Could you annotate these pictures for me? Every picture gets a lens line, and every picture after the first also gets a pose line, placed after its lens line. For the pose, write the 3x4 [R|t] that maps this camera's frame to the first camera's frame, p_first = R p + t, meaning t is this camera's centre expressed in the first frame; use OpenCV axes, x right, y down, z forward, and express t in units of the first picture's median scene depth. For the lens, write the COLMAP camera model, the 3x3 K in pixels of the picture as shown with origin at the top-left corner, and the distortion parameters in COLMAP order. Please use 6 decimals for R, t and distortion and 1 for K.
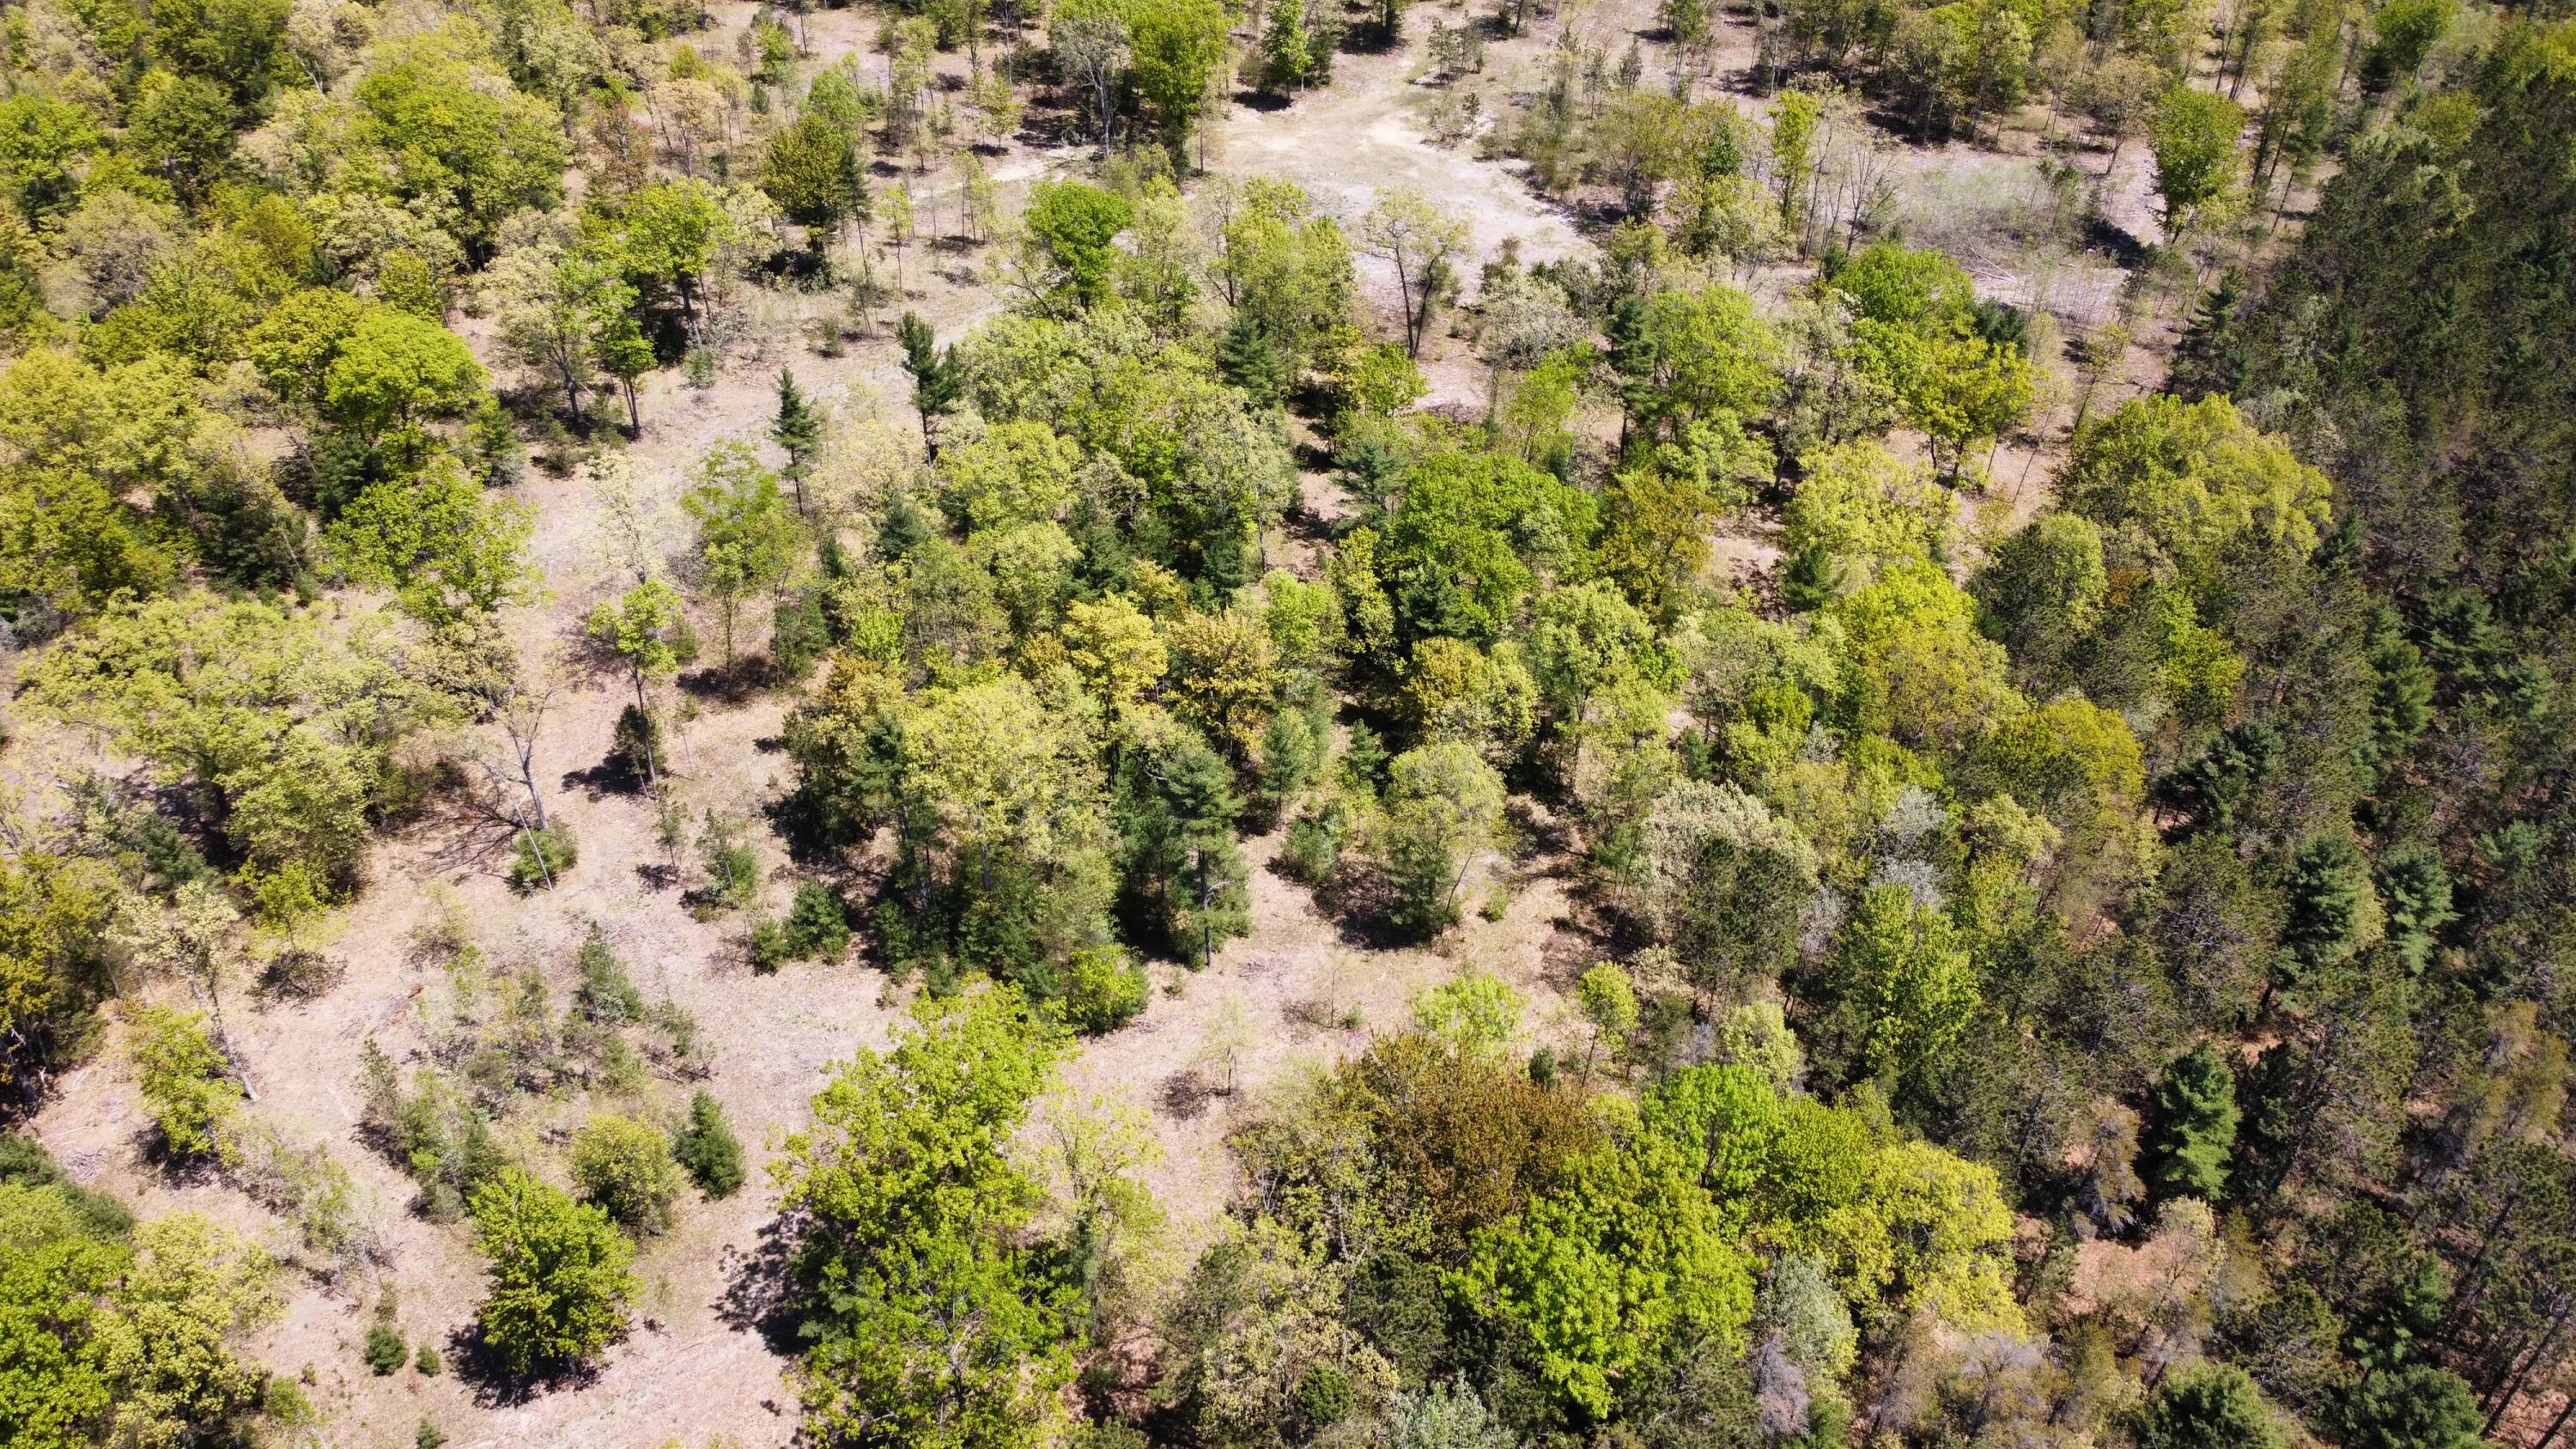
lens RADIAL K [[1952.7, 0, 1298.8], [0, 1952.7, 717.0], [0, 0, 1]] dist [-0.004007, -0.001909]
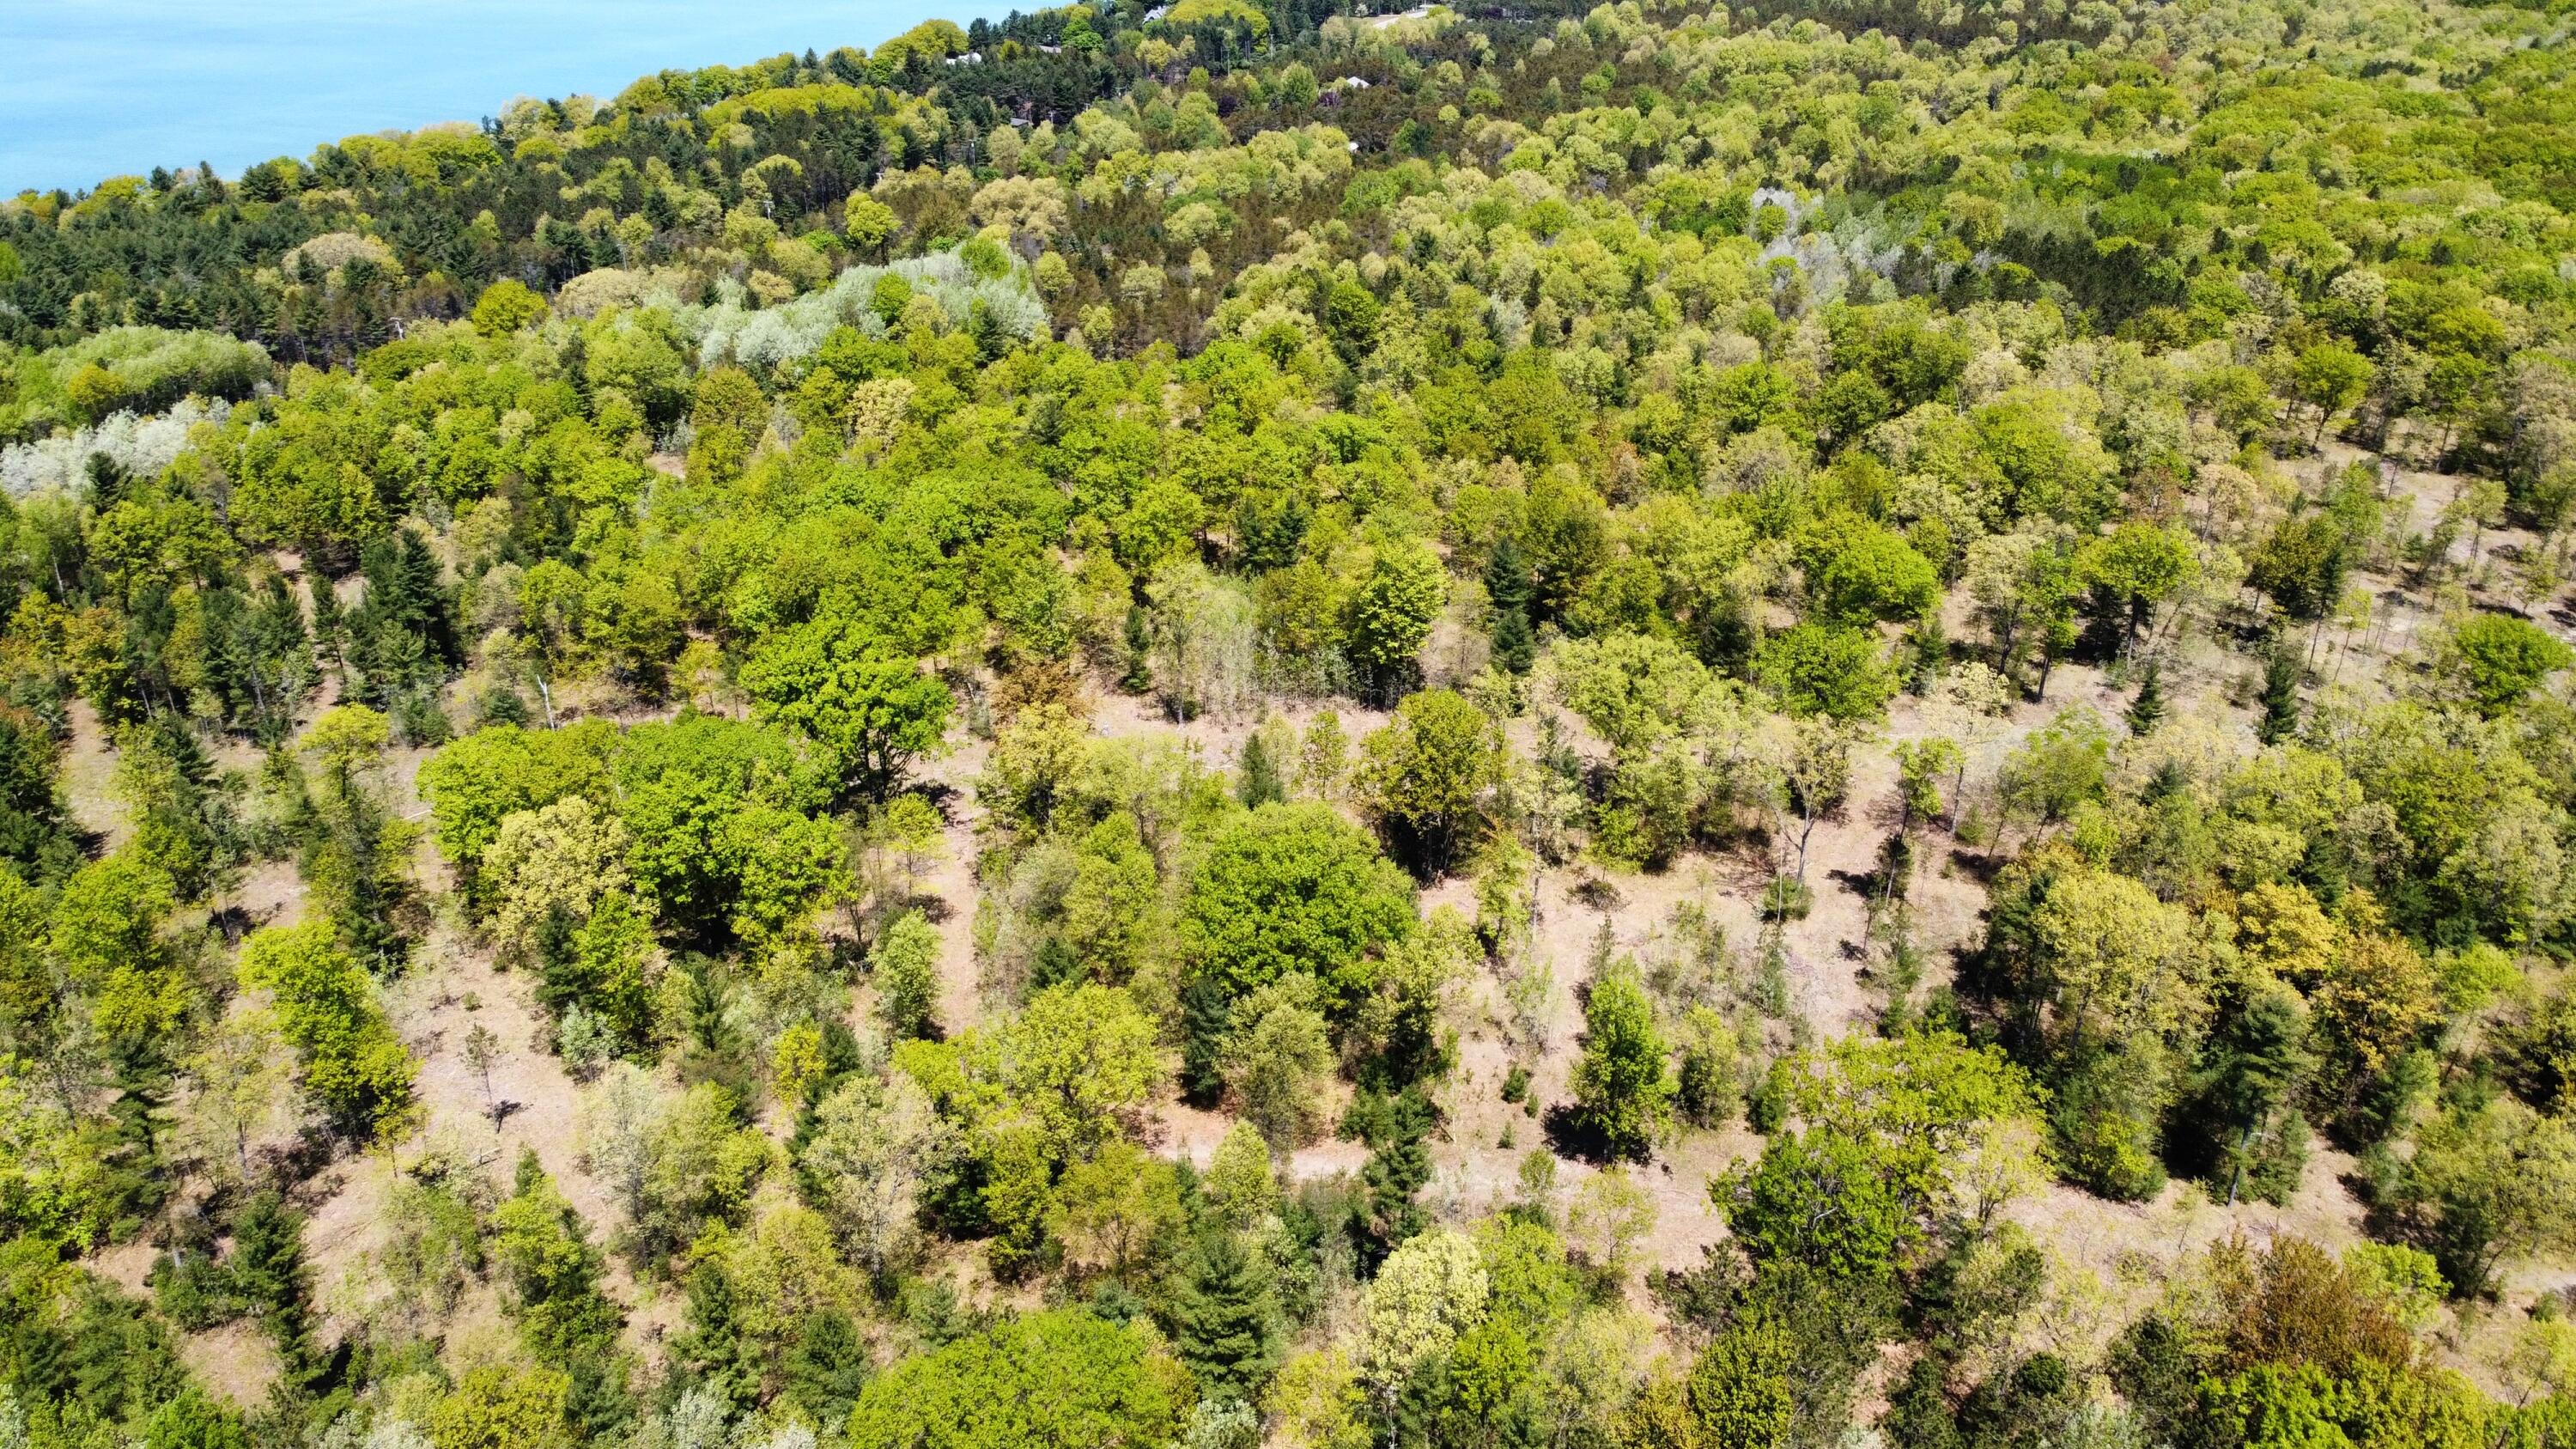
lens RADIAL K [[1952.7, 0, 1297.5], [0, 1952.7, 717.6], [0, 0, 1]] dist [-0.004007, -0.001909]
pose [[0.649053, 0.321749, -0.689353, 0.266881], [-0.466838, 0.883931, -0.026979, 0.149395], [0.600661, 0.339327, 0.723923, -0.195677]]
